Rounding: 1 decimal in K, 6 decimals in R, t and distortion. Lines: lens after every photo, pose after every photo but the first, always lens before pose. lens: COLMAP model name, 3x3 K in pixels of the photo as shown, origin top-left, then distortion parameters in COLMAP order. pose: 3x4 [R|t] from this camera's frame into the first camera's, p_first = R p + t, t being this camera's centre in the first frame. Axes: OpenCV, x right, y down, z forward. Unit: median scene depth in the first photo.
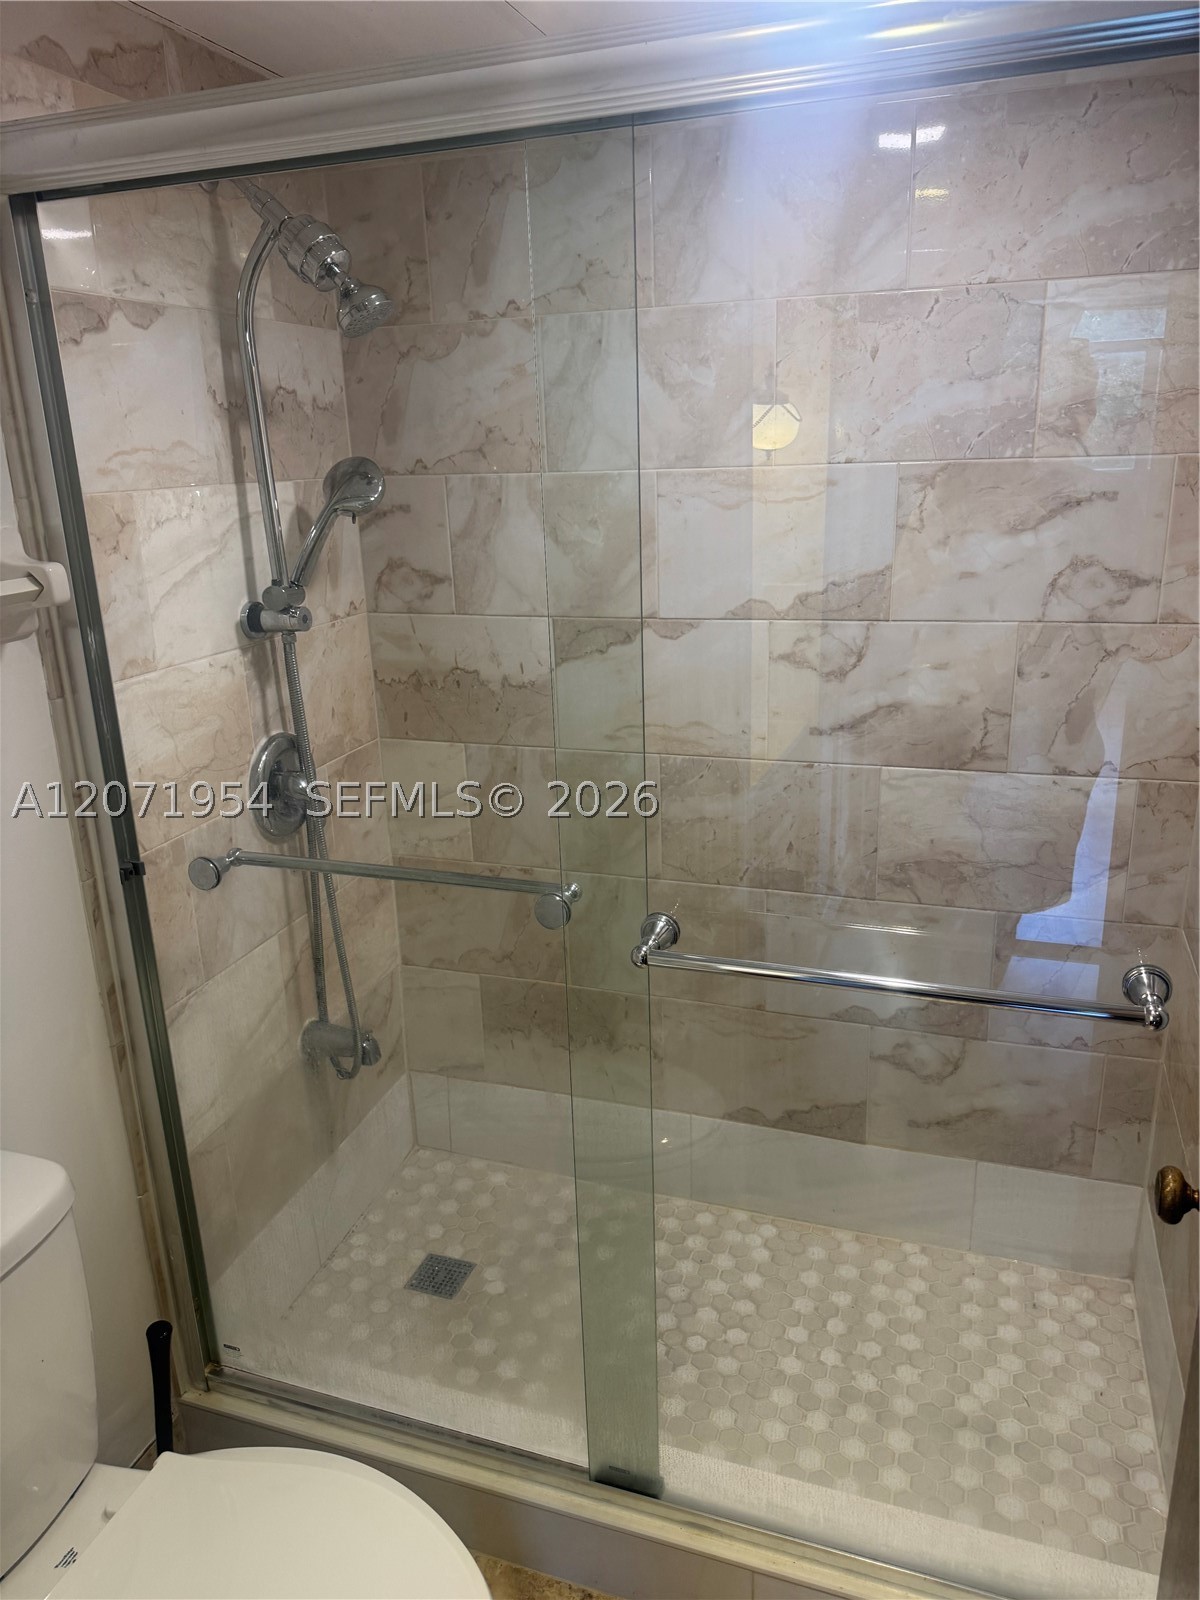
lens RADIAL K [[1125.6, 0, 618.3], [0, 1125.6, 764.2], [0, 0, 1]] dist [0.052077, -0.001577]
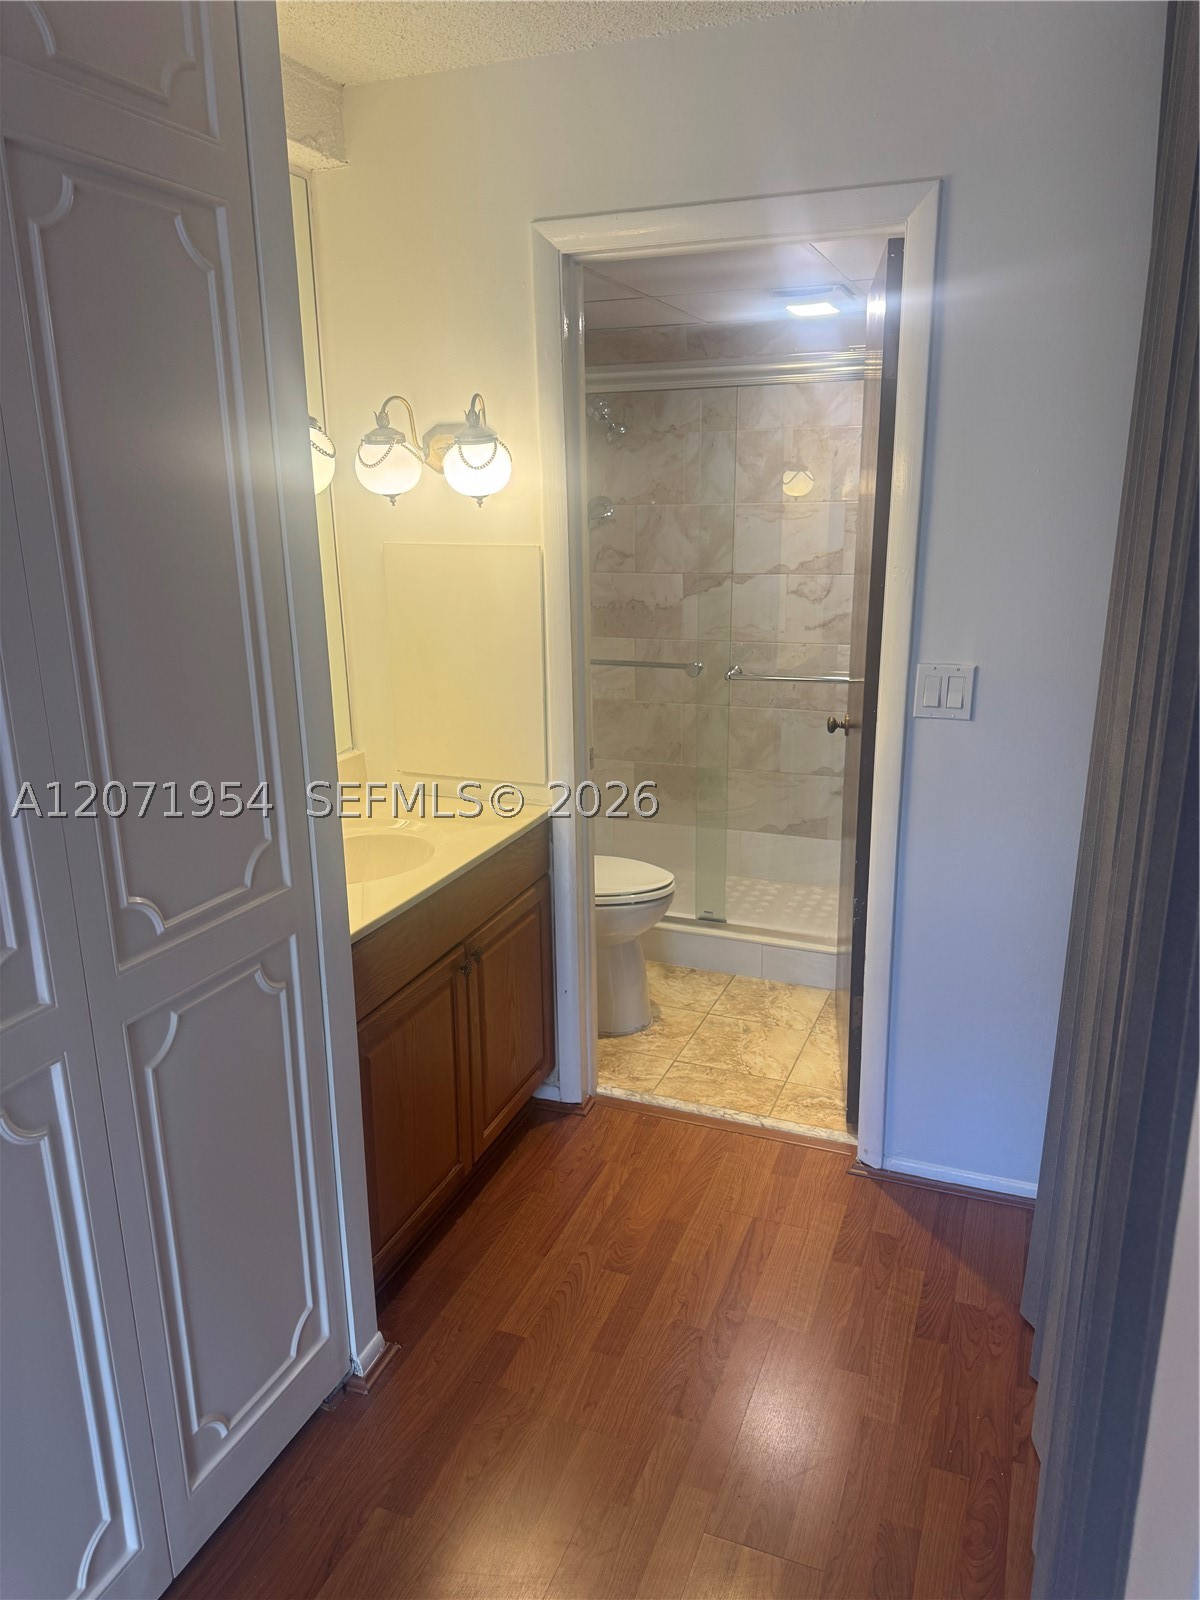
lens RADIAL K [[1140.4, 0, 600.7], [0, 1140.4, 809.8], [0, 0, 1]] dist [0.023511, -0.004296]
pose [[0.997944, 0.033066, -0.054903, -0.081884], [-0.033229, 0.999446, -0.002043, 0.321561], [0.054805, 0.003863, 0.998490, -1.136459]]
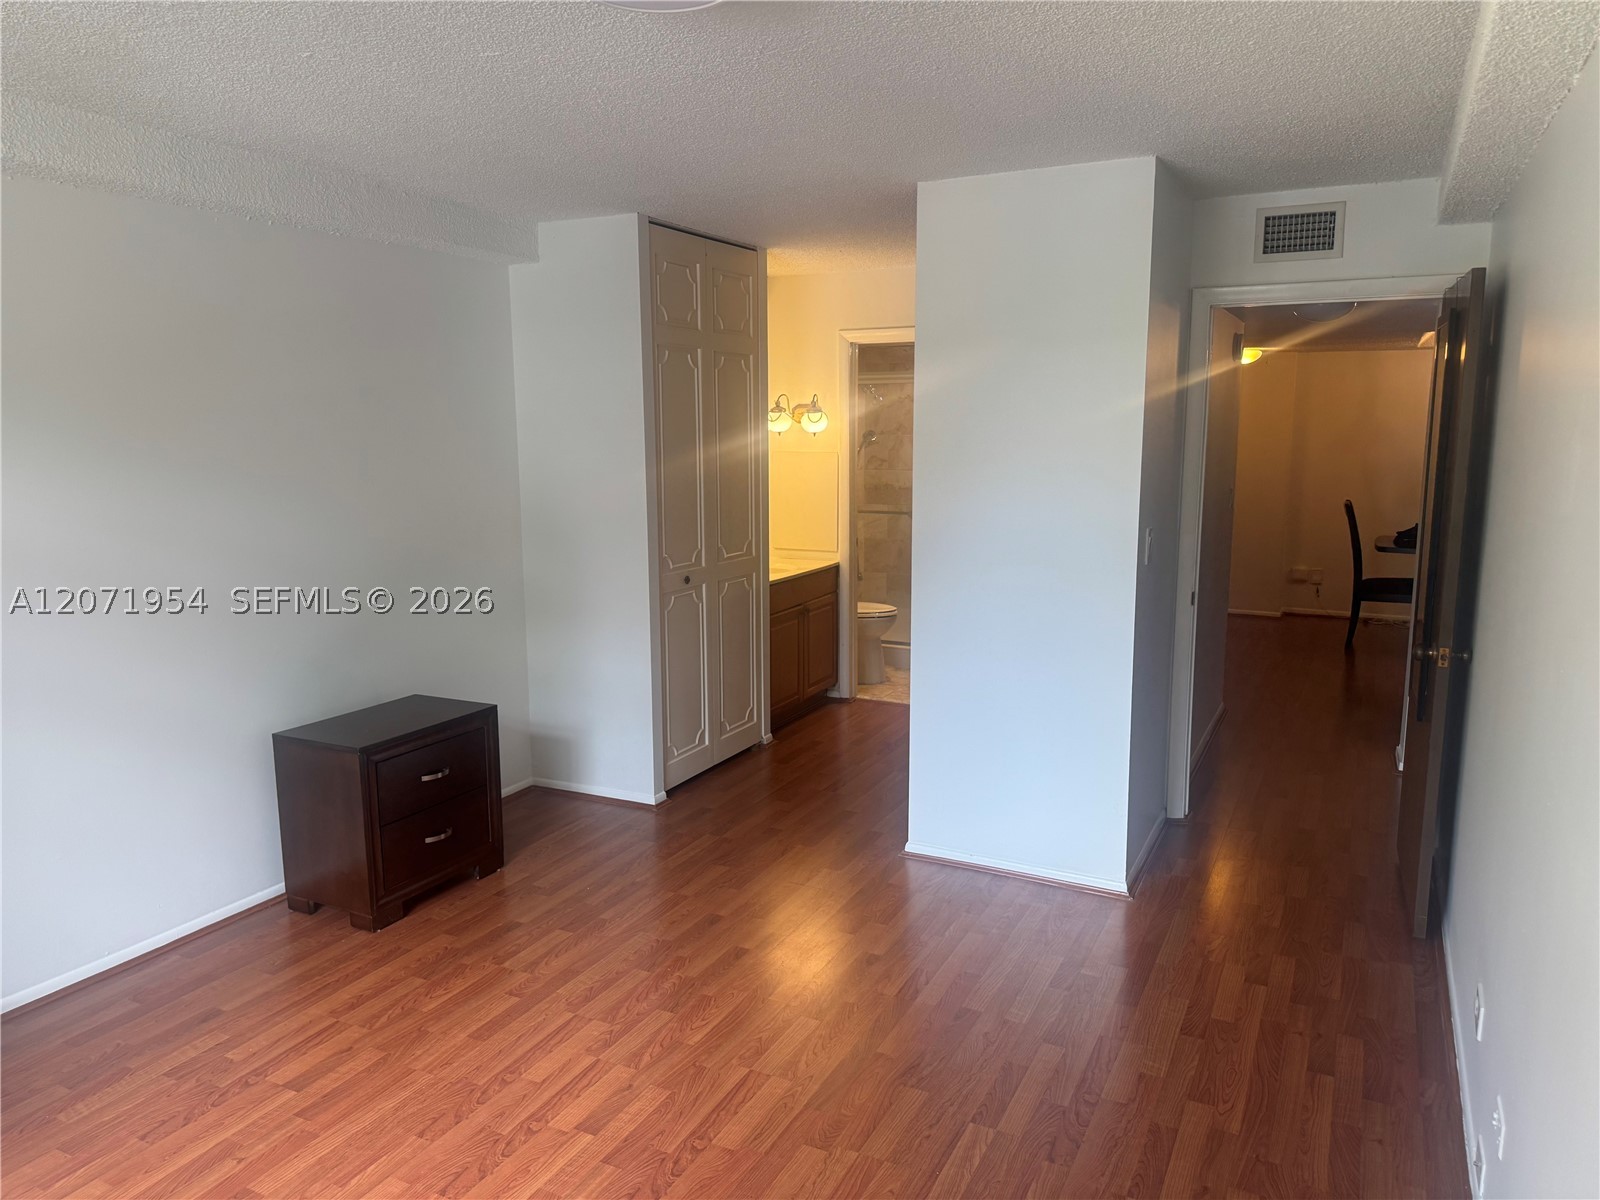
lens RADIAL K [[1125.6, 0, 800.0], [0, 1125.6, 600.0], [0, 0, 1]] dist [0.052077, -0.001577]
pose [[0.988781, 0.051301, -0.140287, 0.126345], [-0.066393, 0.992242, -0.105107, 0.769398], [0.133806, 0.113242, 0.984516, -2.915650]]
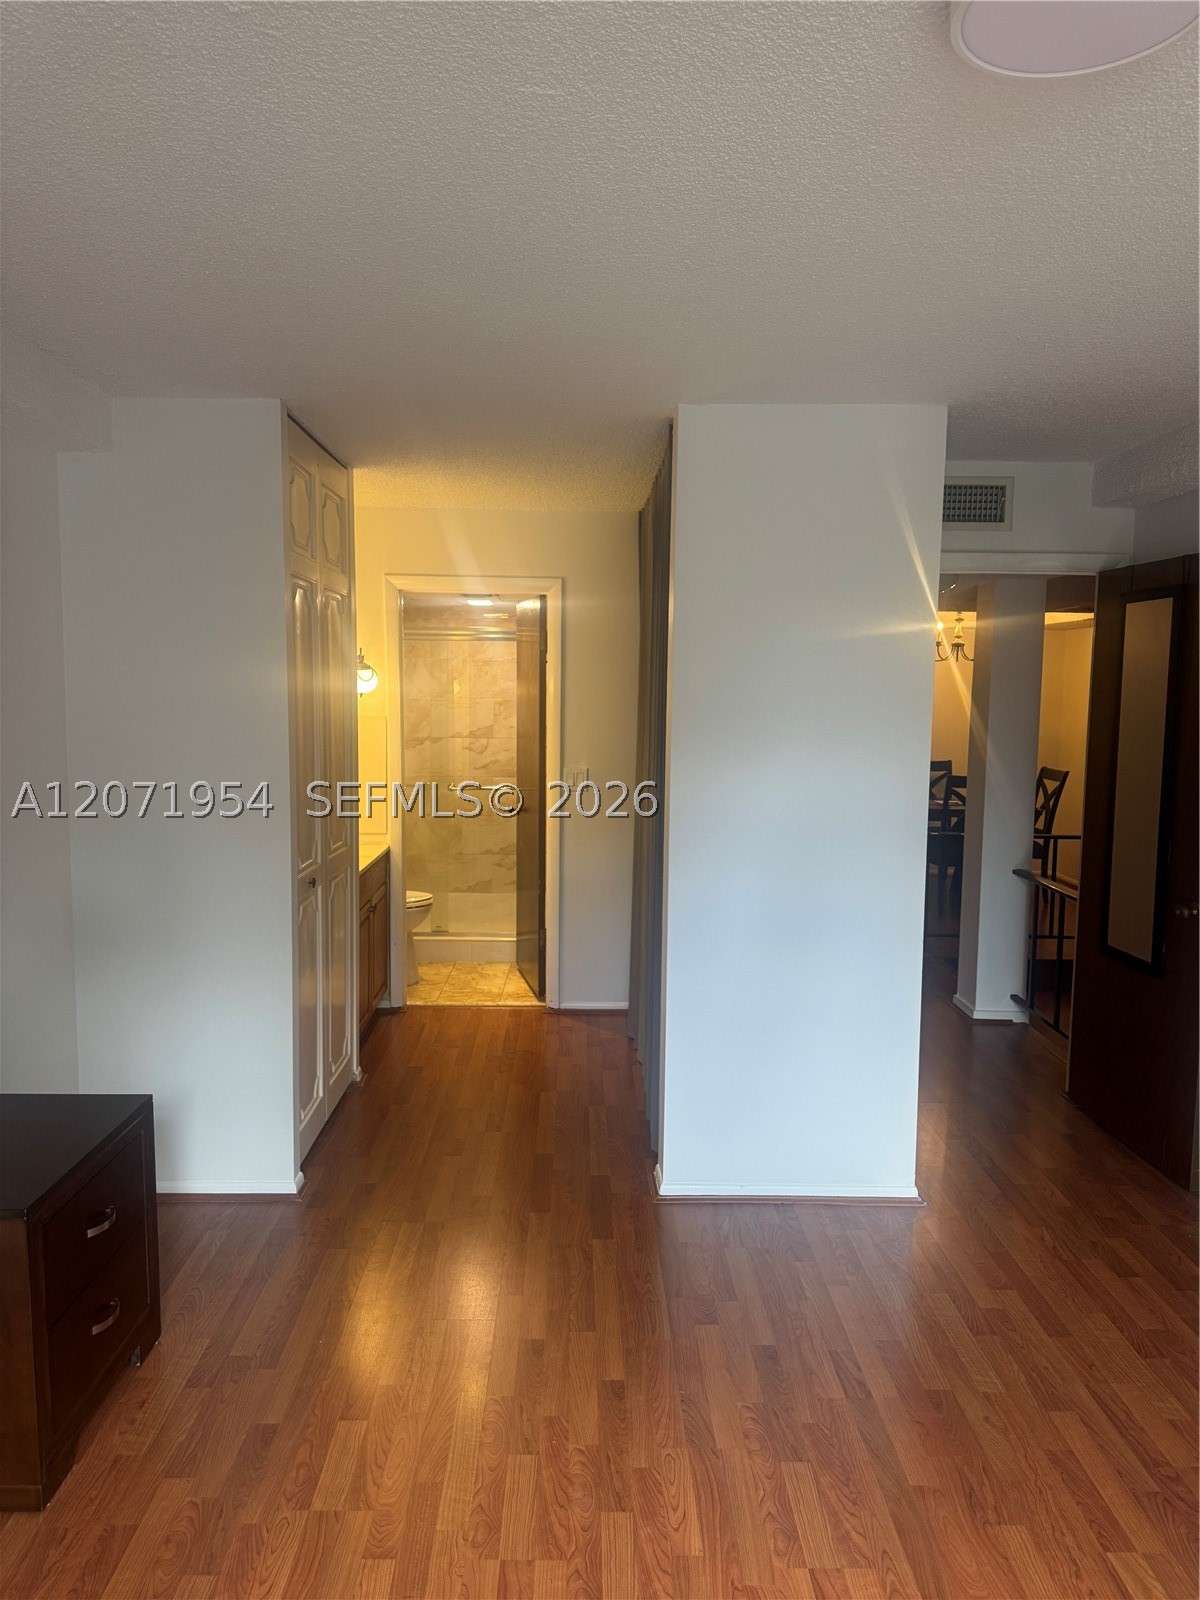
lens RADIAL K [[1140.4, 0, 600.7], [0, 1140.4, 809.8], [0, 0, 1]] dist [0.023511, -0.004296]
pose [[0.945742, 0.006103, 0.324861, -0.621795], [0.047905, 0.986278, -0.157990, 0.685743], [-0.321367, 0.164980, 0.932472, -2.482581]]
